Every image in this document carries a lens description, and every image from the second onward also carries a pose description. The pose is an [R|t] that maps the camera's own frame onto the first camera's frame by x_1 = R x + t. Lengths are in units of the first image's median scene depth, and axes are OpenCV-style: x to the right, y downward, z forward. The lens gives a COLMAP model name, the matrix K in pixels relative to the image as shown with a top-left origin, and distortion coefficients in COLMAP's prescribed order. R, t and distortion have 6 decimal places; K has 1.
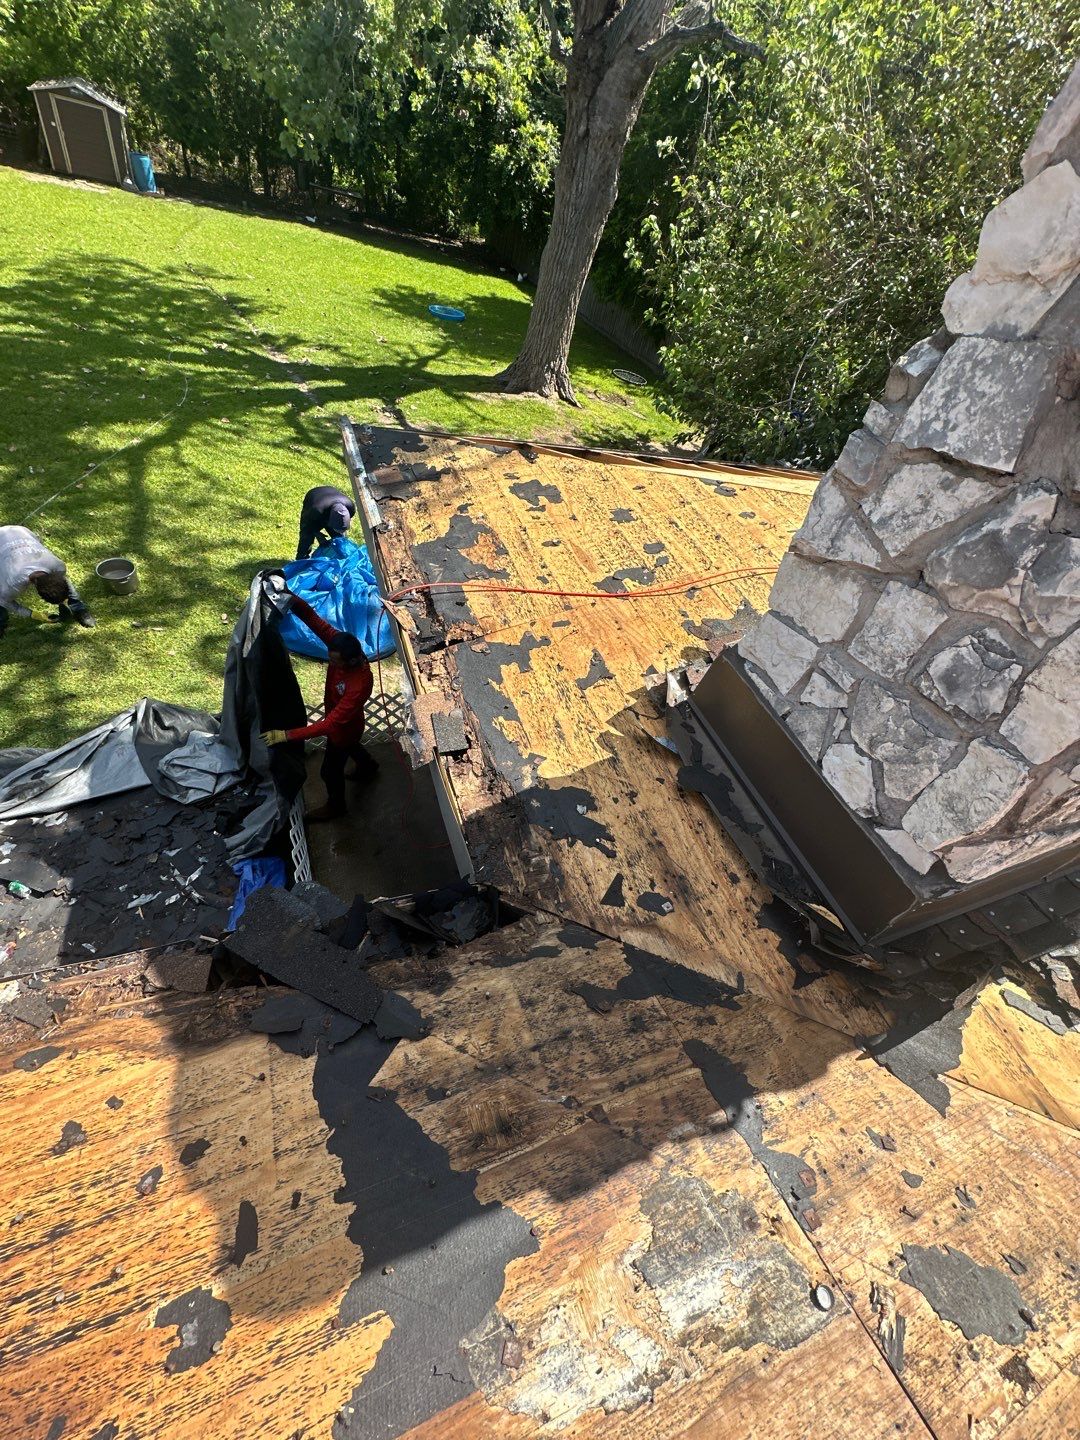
lens RADIAL K [[580.7, 0, 542.8], [0, 580.7, 715.0], [0, 0, 1]] dist [0.002606, 0.000301]
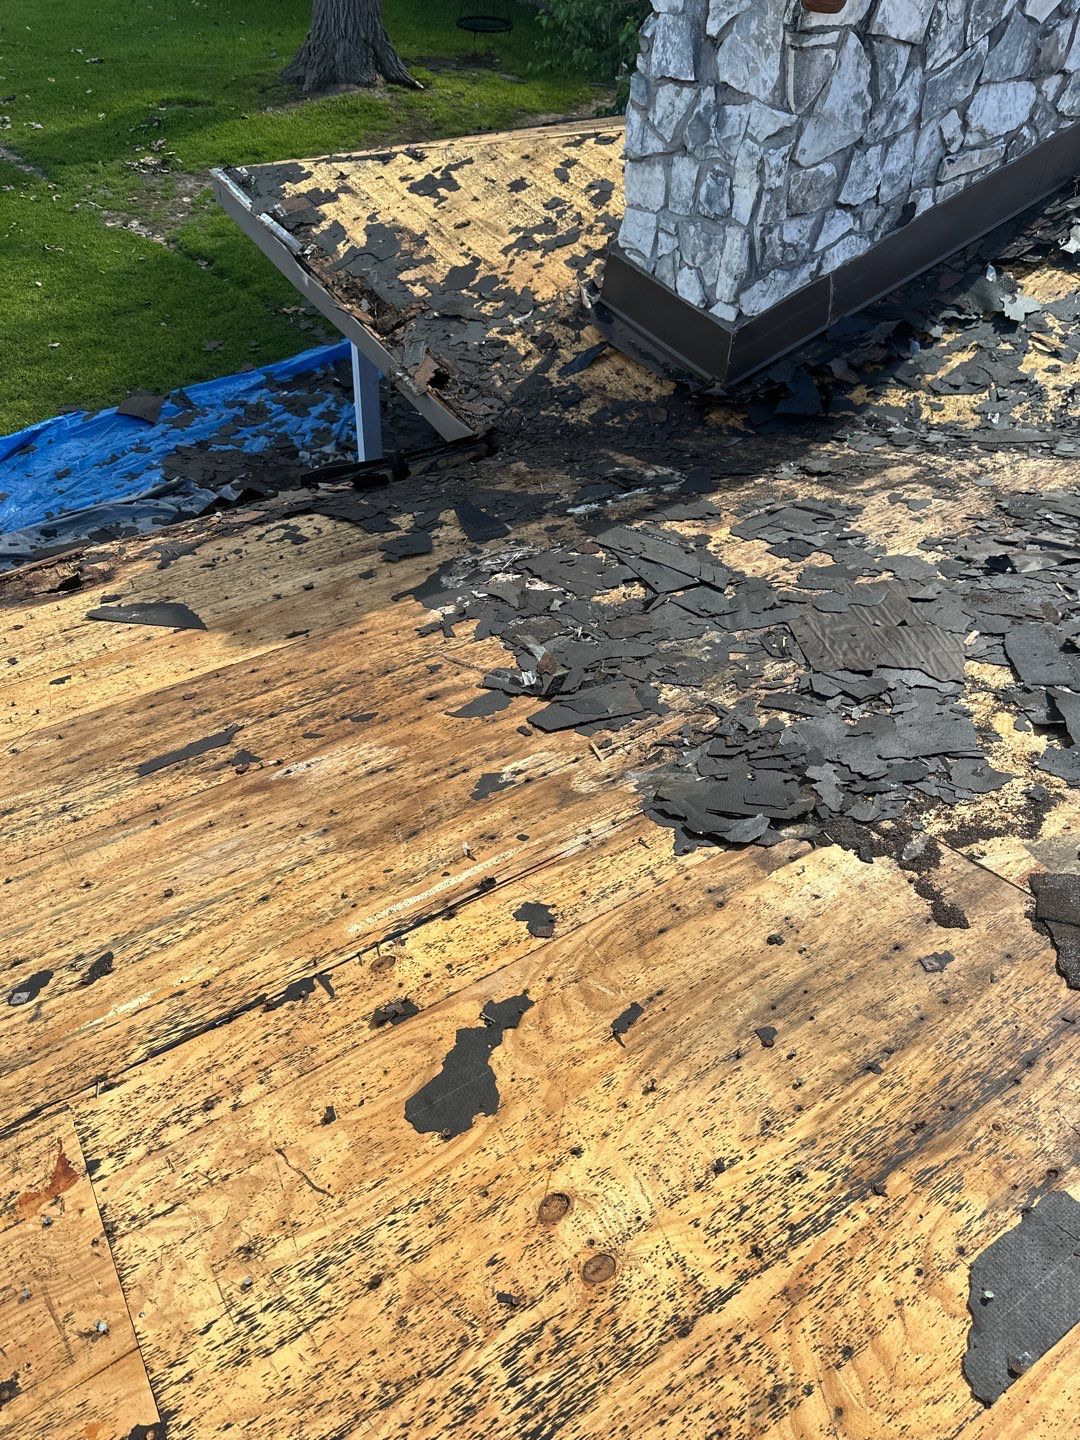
lens RADIAL K [[1034.7, 0, 522.4], [0, 1034.7, 721.4], [0, 0, 1]] dist [-0.001454, -0.001711]
pose [[0.966080, -0.257627, 0.017848, -0.164721], [0.255764, 0.964070, 0.071795, 0.540941], [-0.035703, -0.064794, 0.997260, -1.108083]]
